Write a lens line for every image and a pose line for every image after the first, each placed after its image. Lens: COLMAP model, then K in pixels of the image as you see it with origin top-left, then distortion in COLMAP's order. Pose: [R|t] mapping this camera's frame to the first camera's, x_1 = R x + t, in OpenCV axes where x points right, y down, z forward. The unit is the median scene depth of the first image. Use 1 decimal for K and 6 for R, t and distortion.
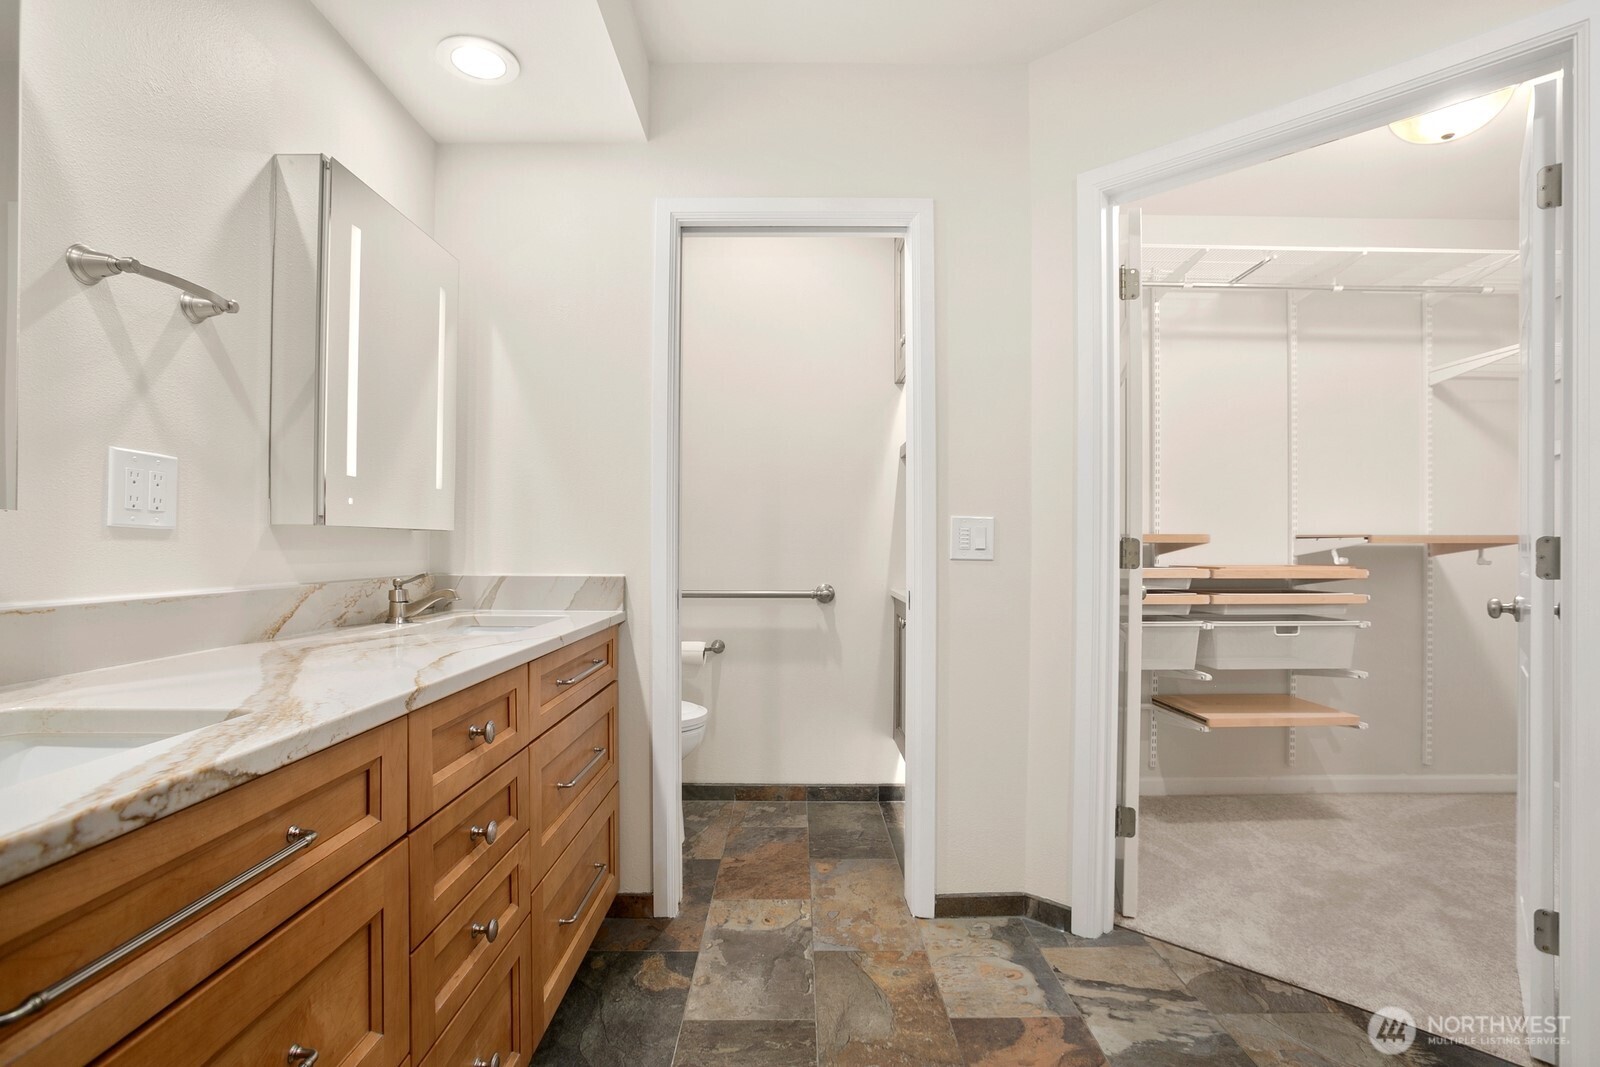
lens RADIAL K [[767.6, 0, 792.1], [0, 767.6, 540.1], [0, 0, 1]] dist [-0.058872, 0.019743]
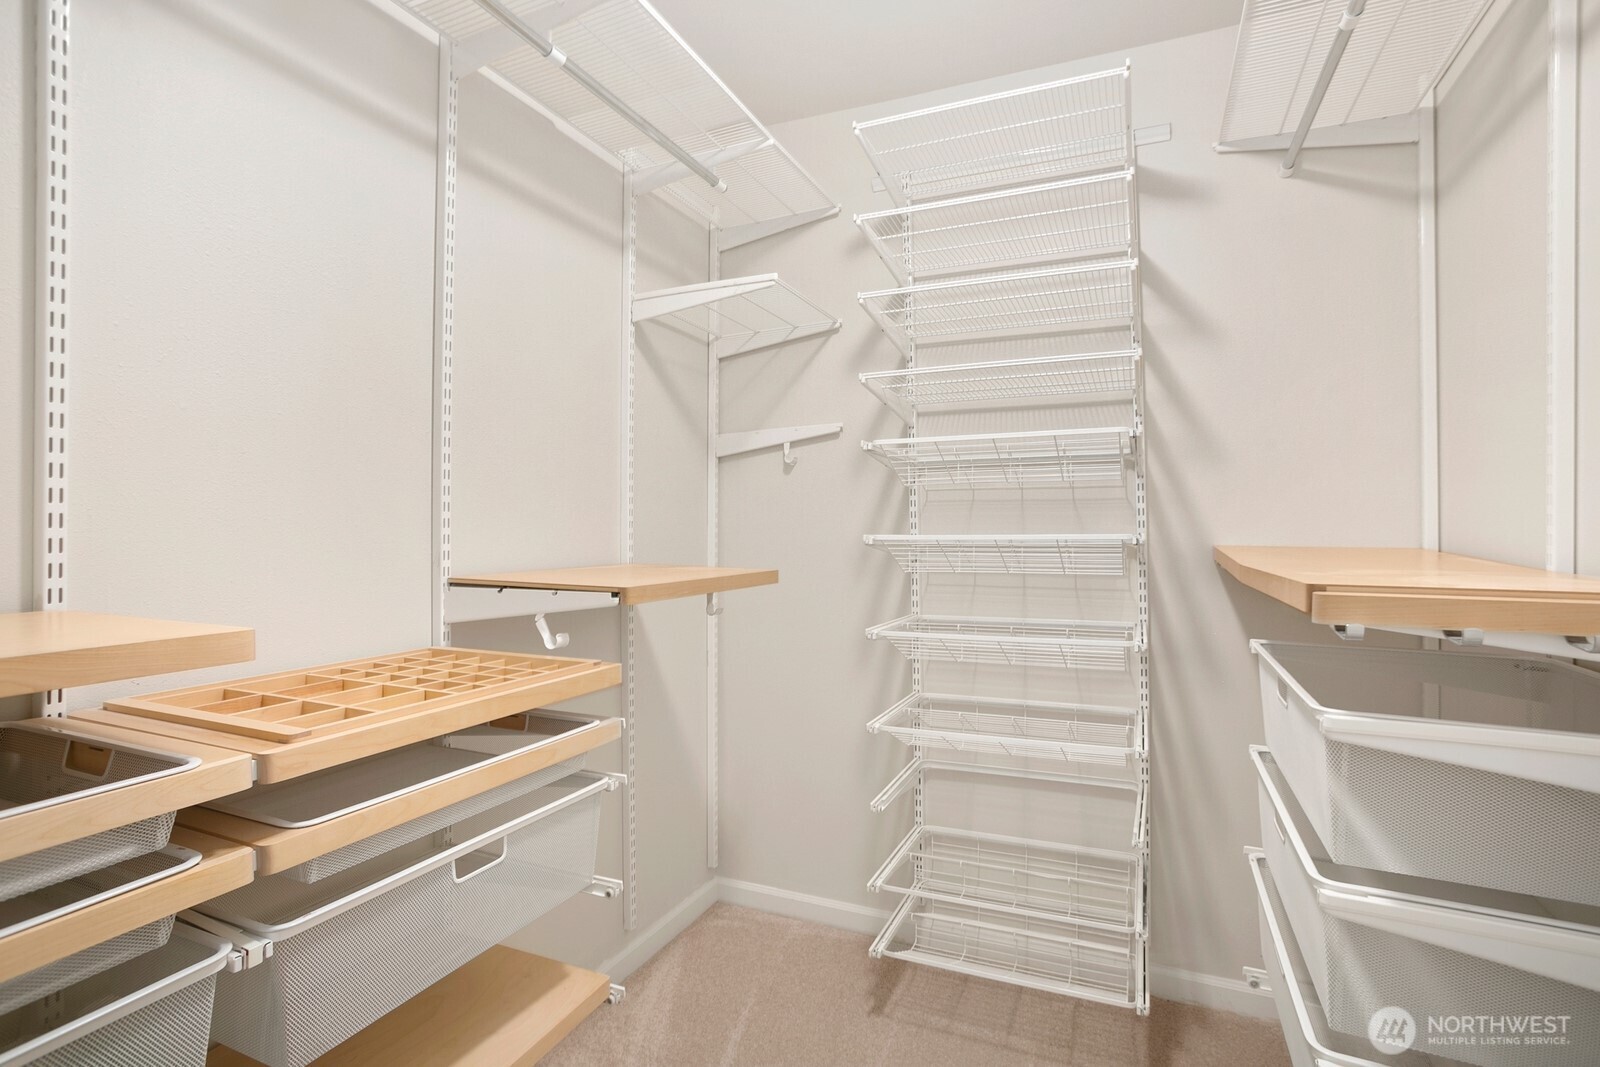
lens RADIAL K [[767.6, 0, 795.6], [0, 767.6, 531.3], [0, 0, 1]] dist [-0.058872, 0.019743]
pose [[0.411251, -0.006537, 0.911499, 0.336406], [-0.009463, 0.999890, 0.011441, -0.042297], [-0.911473, -0.013331, 0.411143, 0.616736]]
